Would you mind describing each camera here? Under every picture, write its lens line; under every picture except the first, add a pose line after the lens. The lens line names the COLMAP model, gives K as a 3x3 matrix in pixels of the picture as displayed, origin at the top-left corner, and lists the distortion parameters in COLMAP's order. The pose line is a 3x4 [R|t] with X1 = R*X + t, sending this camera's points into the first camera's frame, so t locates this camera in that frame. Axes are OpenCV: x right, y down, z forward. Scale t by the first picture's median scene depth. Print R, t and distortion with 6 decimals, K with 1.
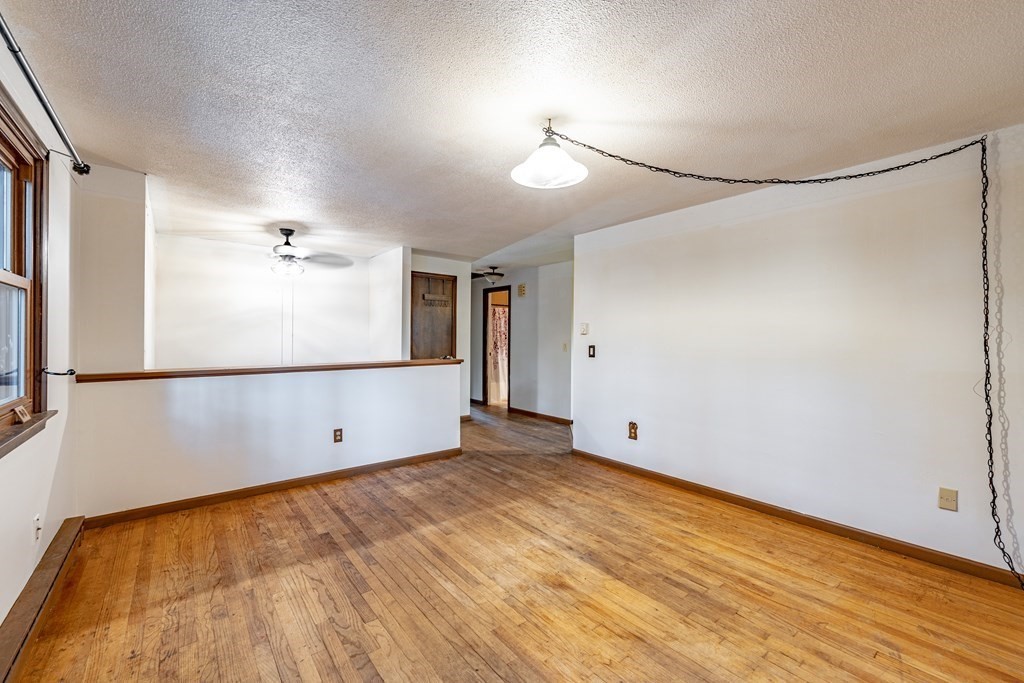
lens RADIAL K [[416.4, 0, 510.8], [0, 416.4, 339.8], [0, 0, 1]] dist [-0.000180, -0.000501]
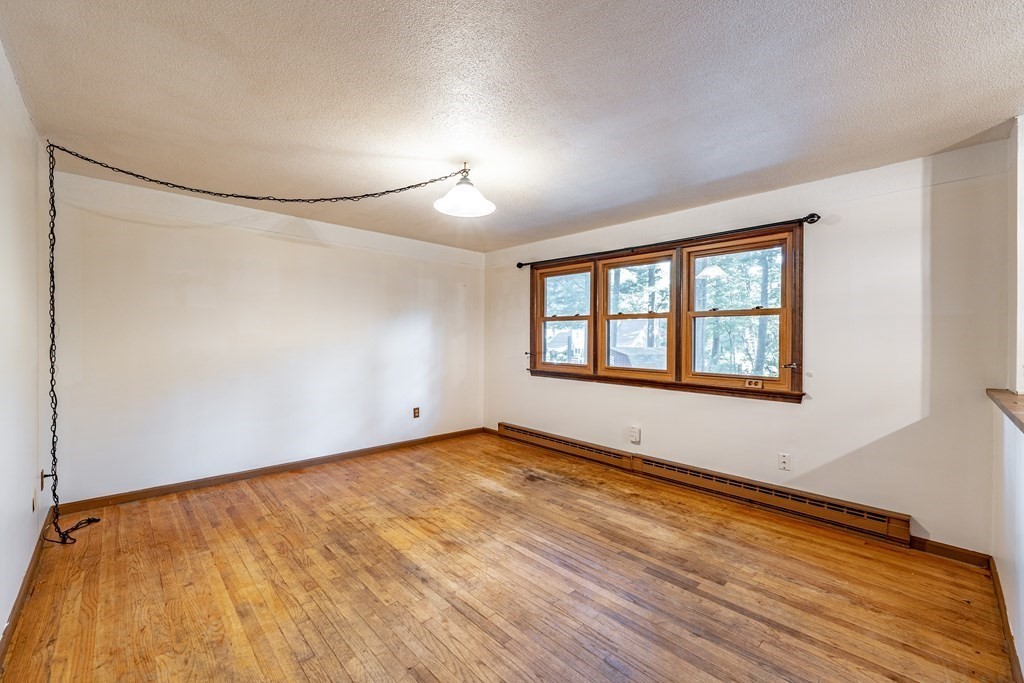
lens RADIAL K [[412.3, 0, 495.4], [0, 412.3, 340.7], [0, 0, 1]] dist [-0.000750, -0.000658]
pose [[-0.998815, -0.016910, -0.045638, 0.040209], [-0.017437, 0.999786, 0.011168, -0.008292], [0.045439, 0.011951, -0.998896, 1.749660]]
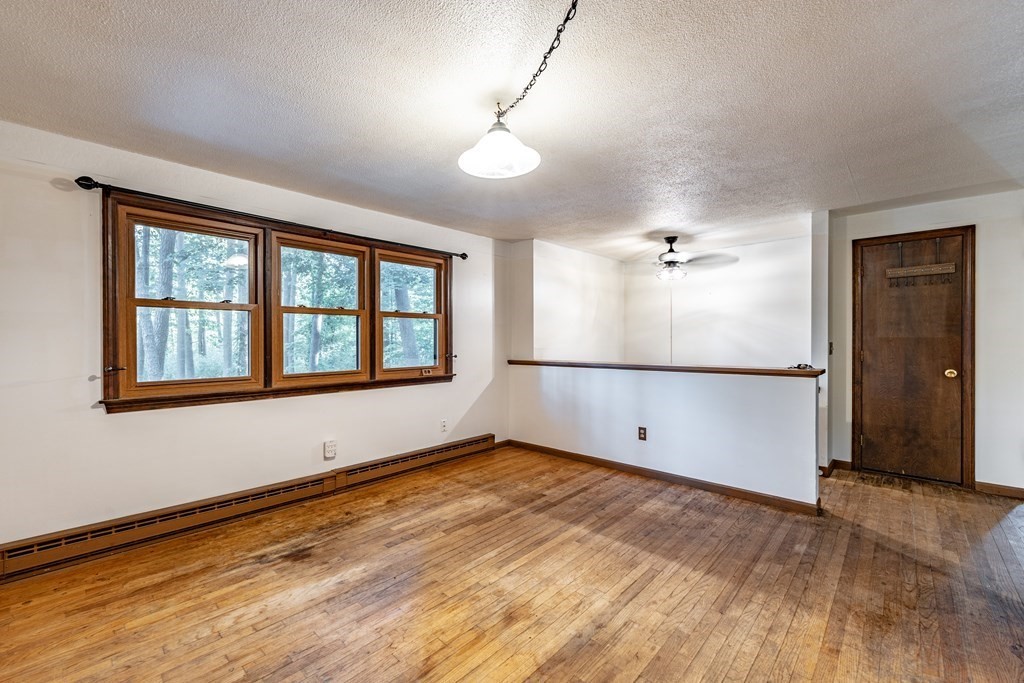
lens RADIAL K [[433.4, 0, 492.0], [0, 433.4, 342.5], [0, 0, 1]] dist [-0.000064, -0.000261]
pose [[0.111642, 0.000594, -0.993748, 0.822099], [-0.001512, 0.999999, 0.000428, 0.005577], [0.993747, 0.001455, 0.111642, 0.686850]]
